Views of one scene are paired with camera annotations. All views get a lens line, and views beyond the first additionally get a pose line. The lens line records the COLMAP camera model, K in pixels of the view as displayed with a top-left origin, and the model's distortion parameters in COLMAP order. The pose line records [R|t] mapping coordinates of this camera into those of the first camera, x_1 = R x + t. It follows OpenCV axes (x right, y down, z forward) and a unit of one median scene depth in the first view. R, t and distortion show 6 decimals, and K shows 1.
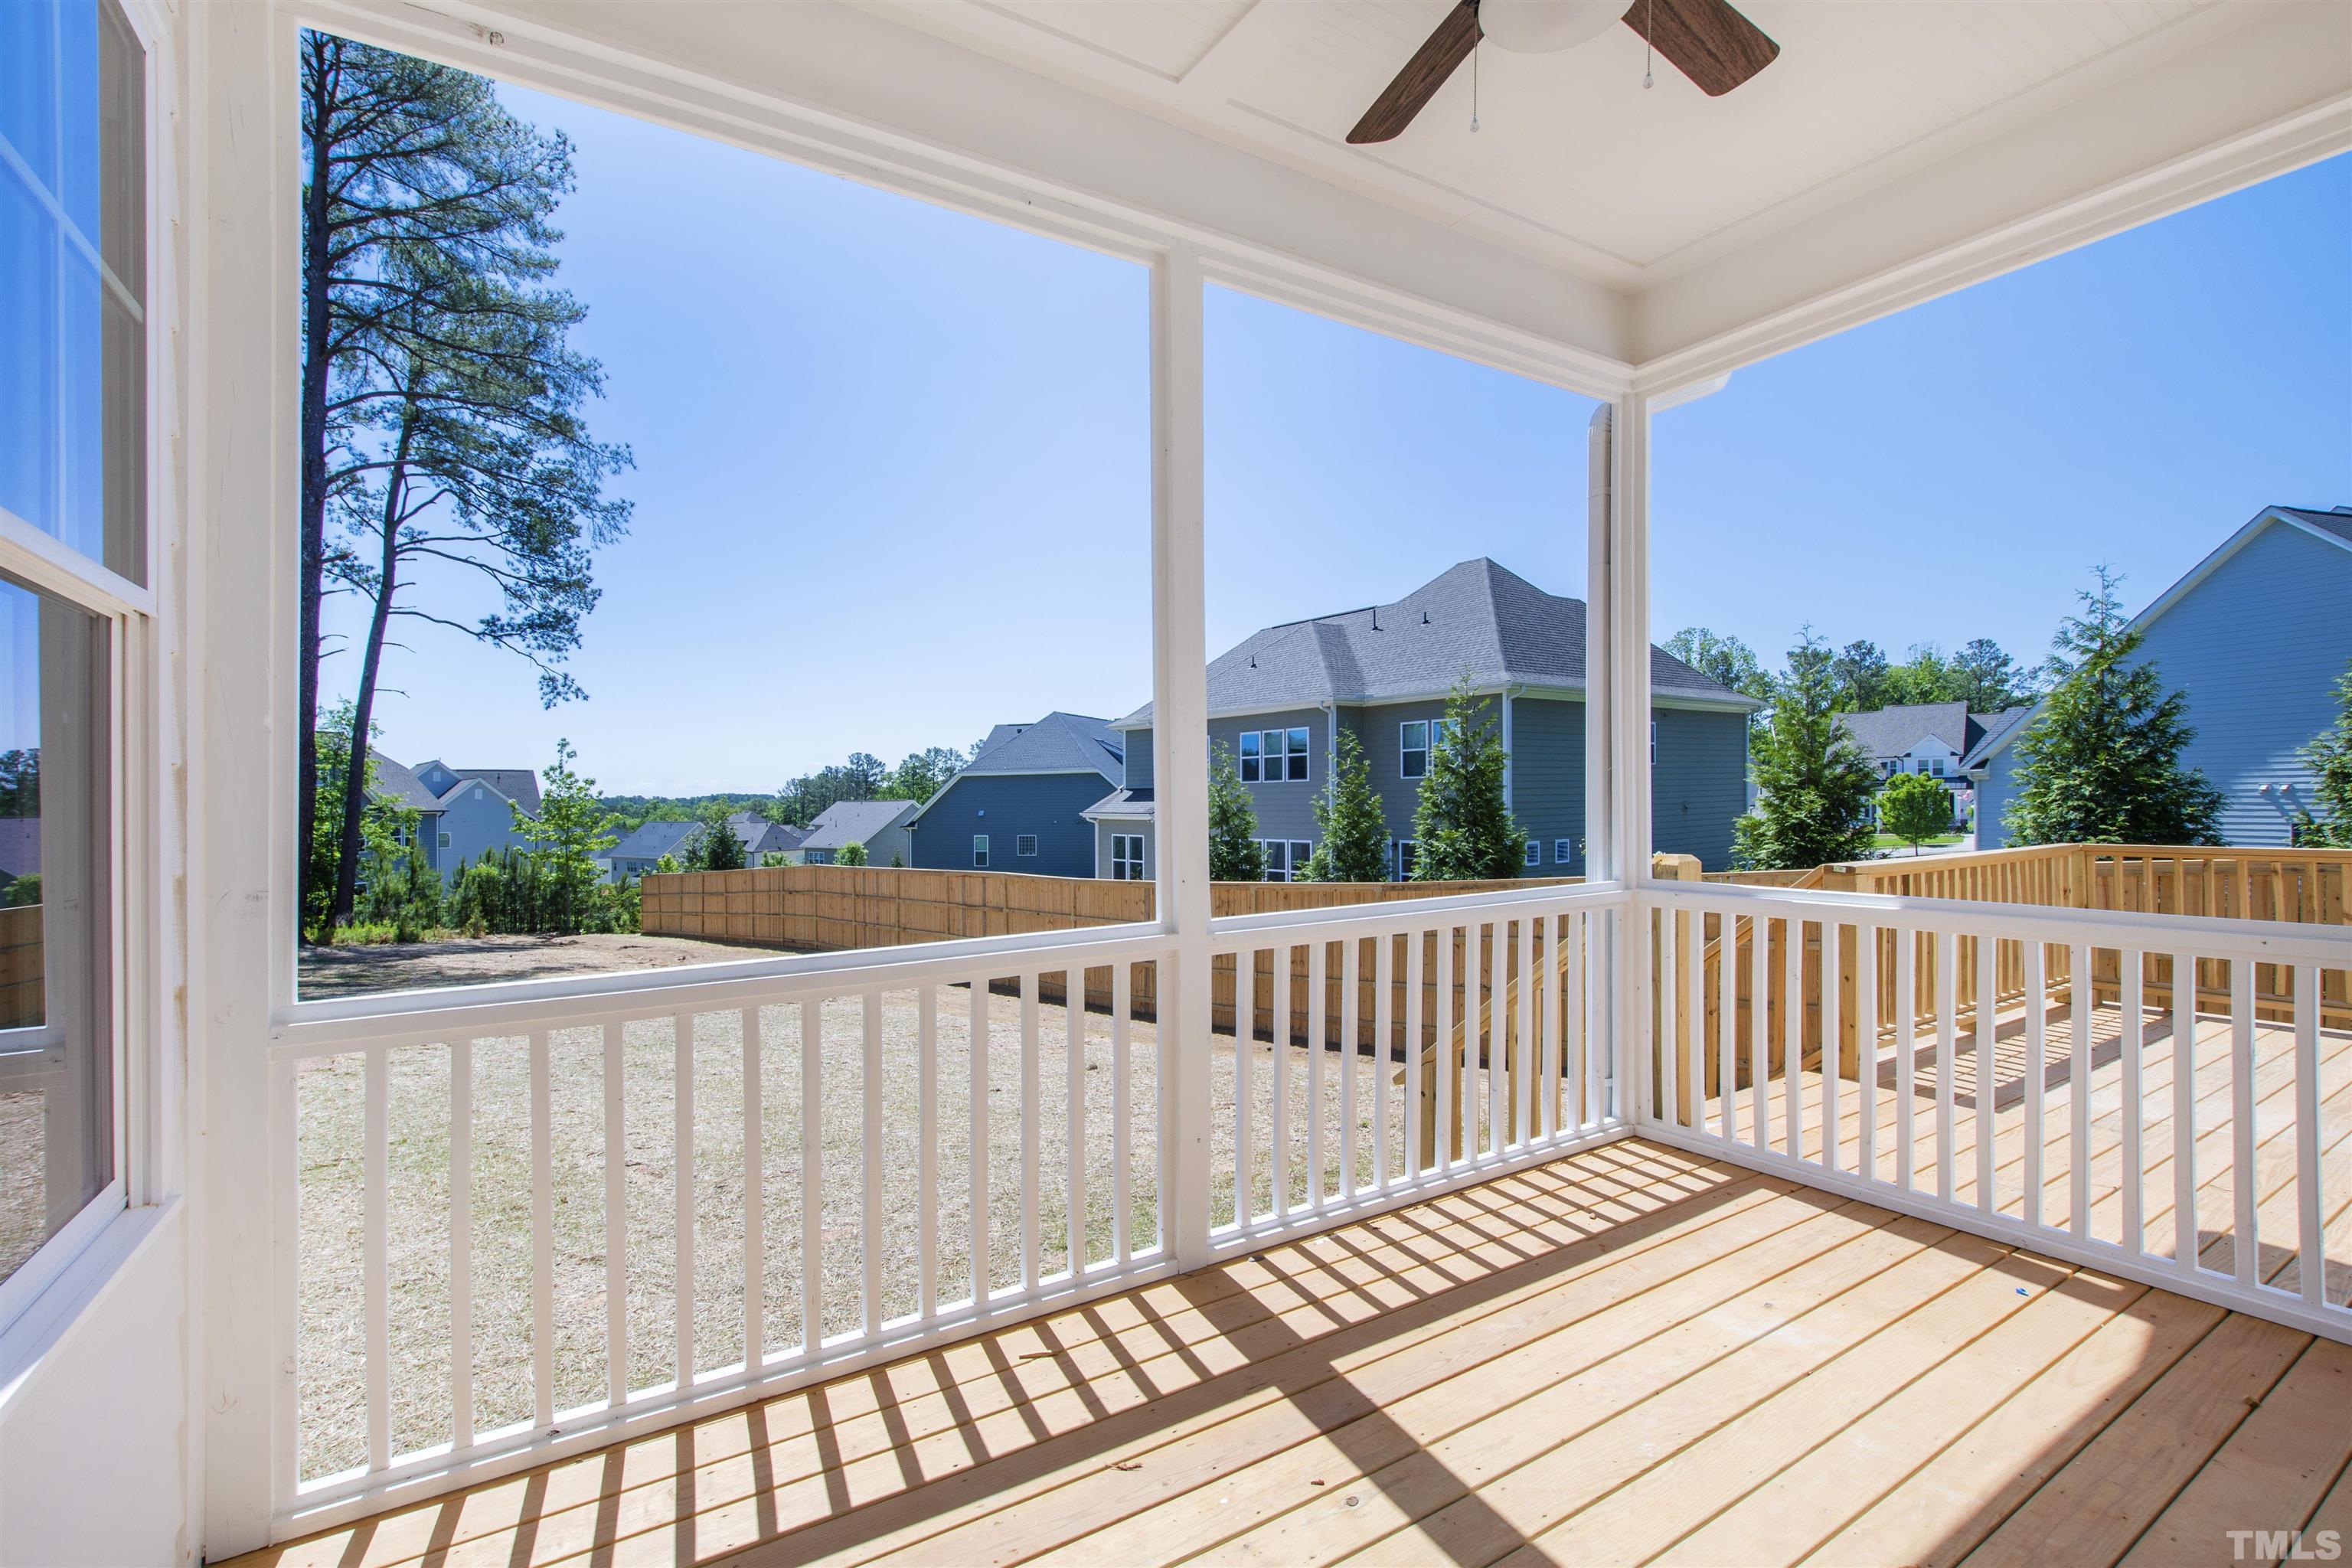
lens RADIAL K [[1054.0, 0, 1187.1], [0, 1054.0, 790.3], [0, 0, 1]] dist [-0.017063, 0.001646]
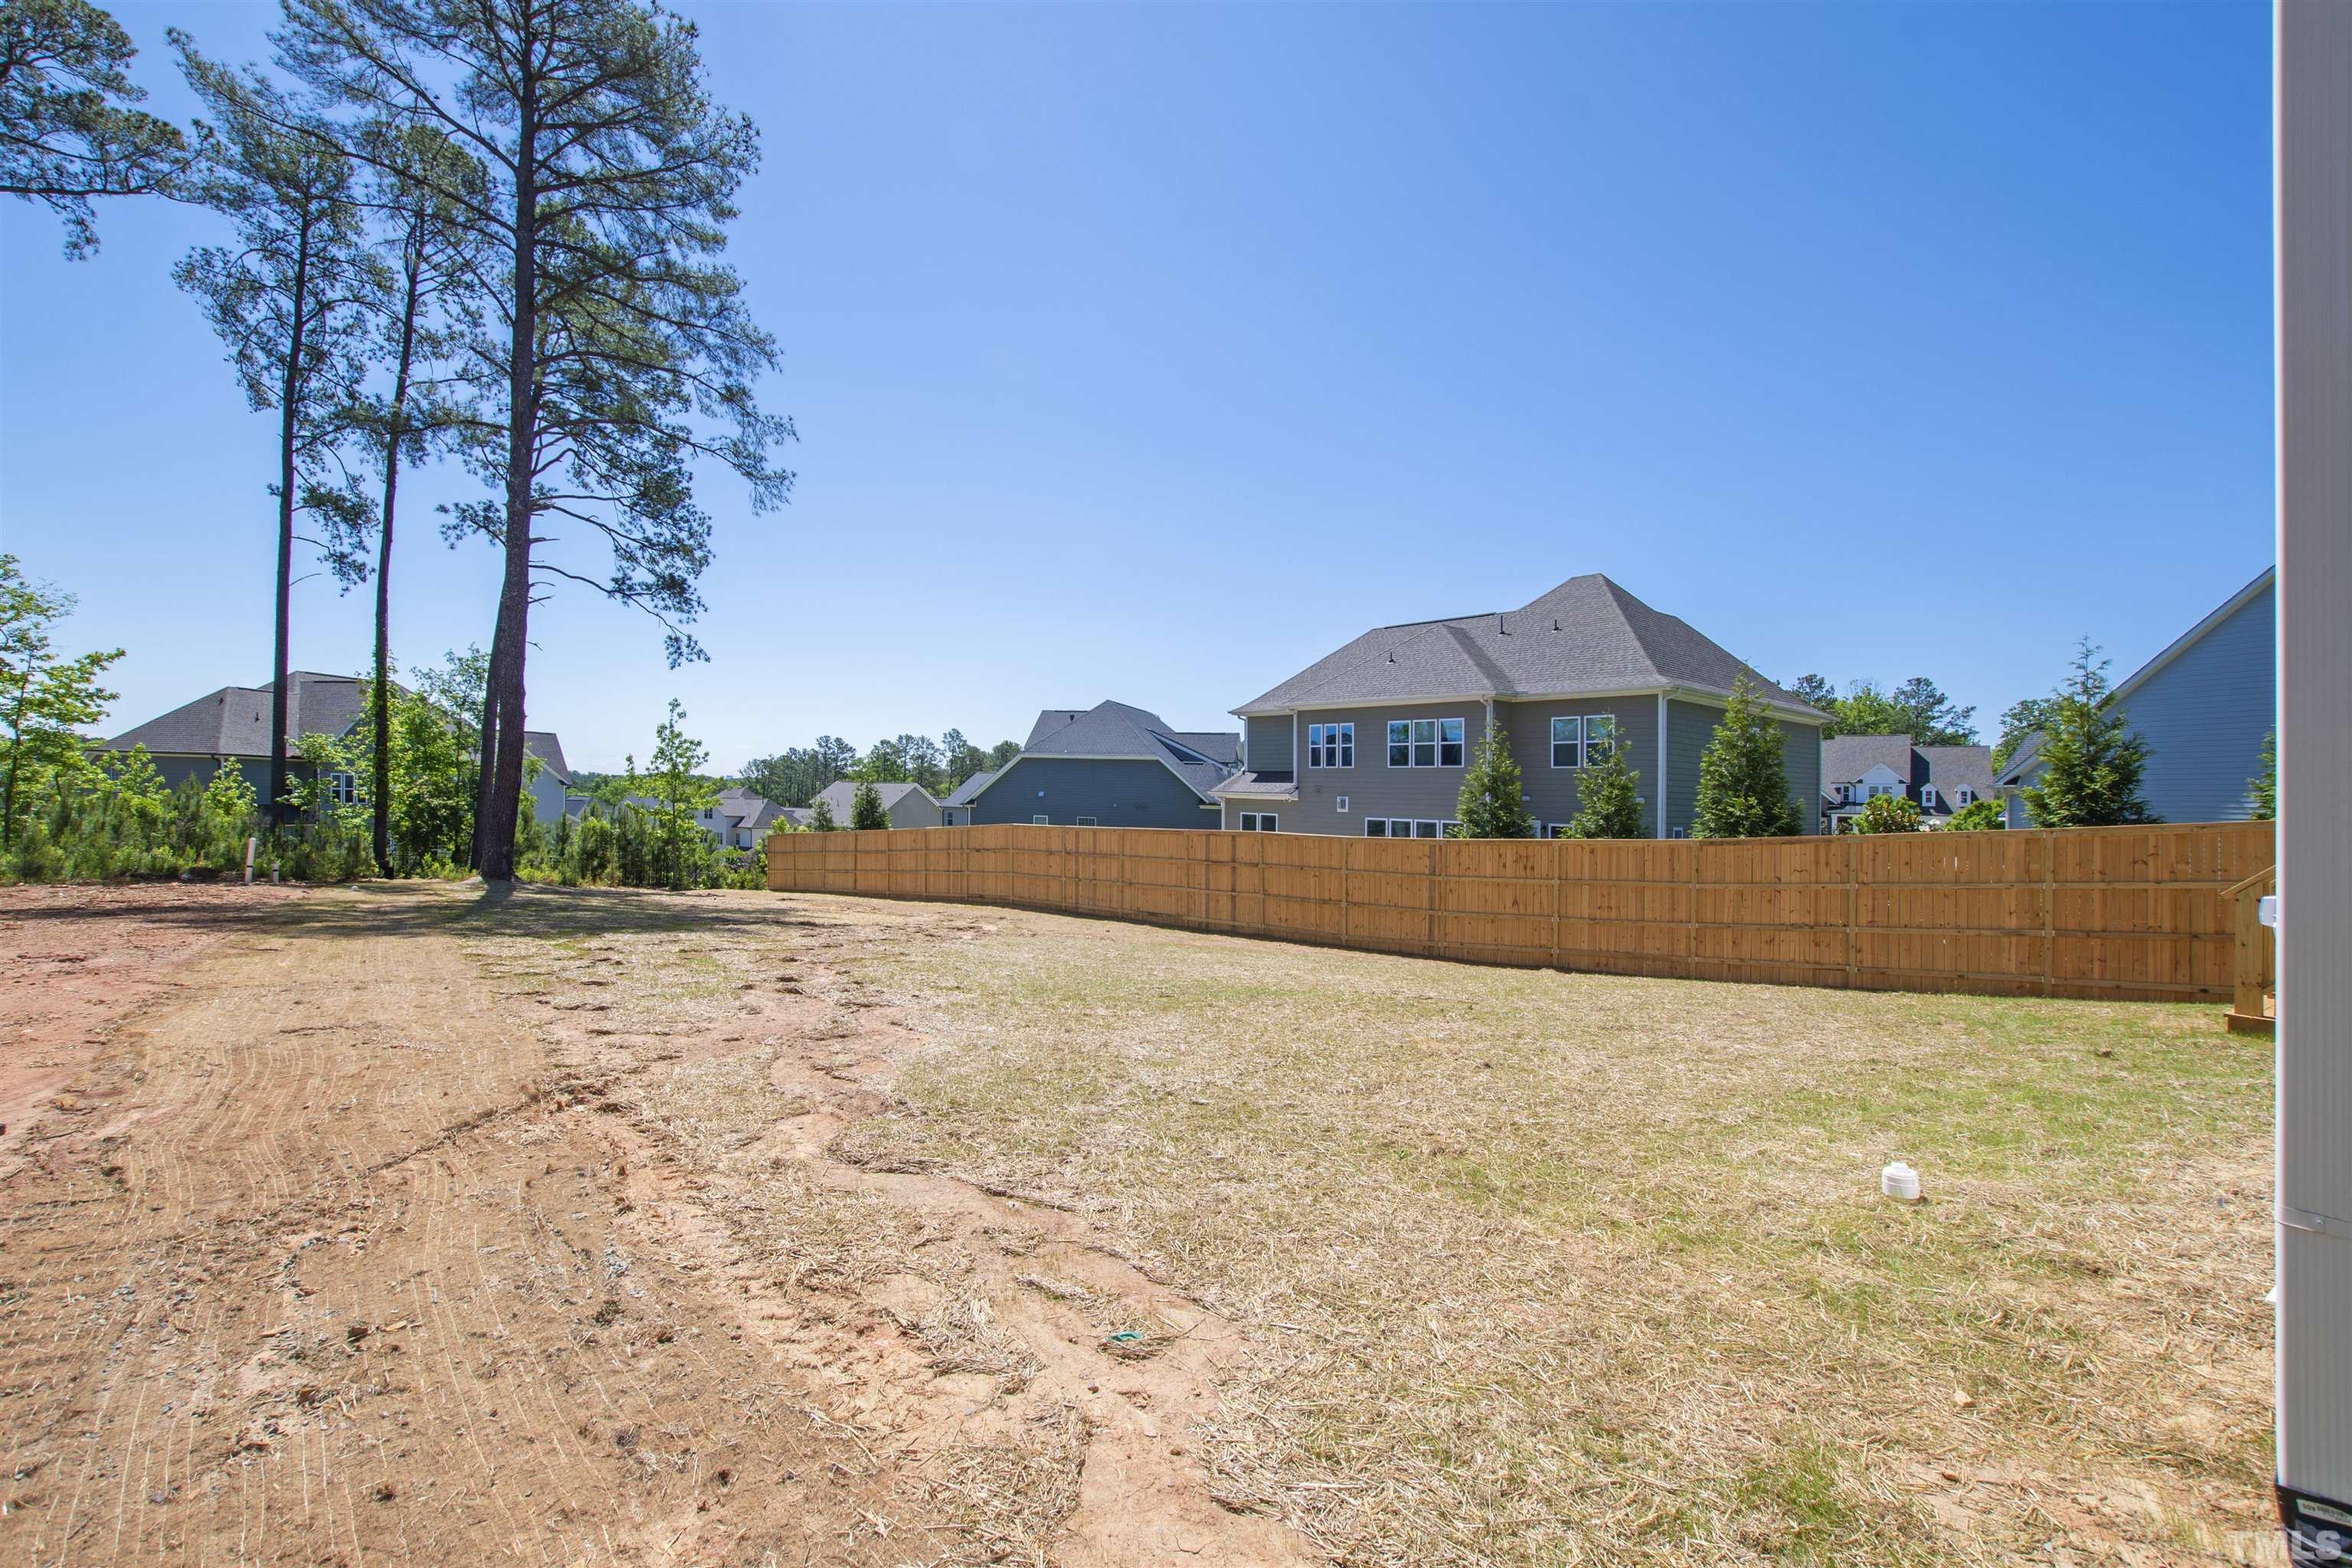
lens RADIAL K [[1054.0, 0, 1176.8], [0, 1054.0, 774.1], [0, 0, 1]] dist [-0.017063, 0.001646]
pose [[0.996611, 0.044627, 0.069105, -0.191015], [-0.043259, 0.998840, -0.021167, 0.025867], [-0.069970, 0.018106, 0.997385, -0.053400]]
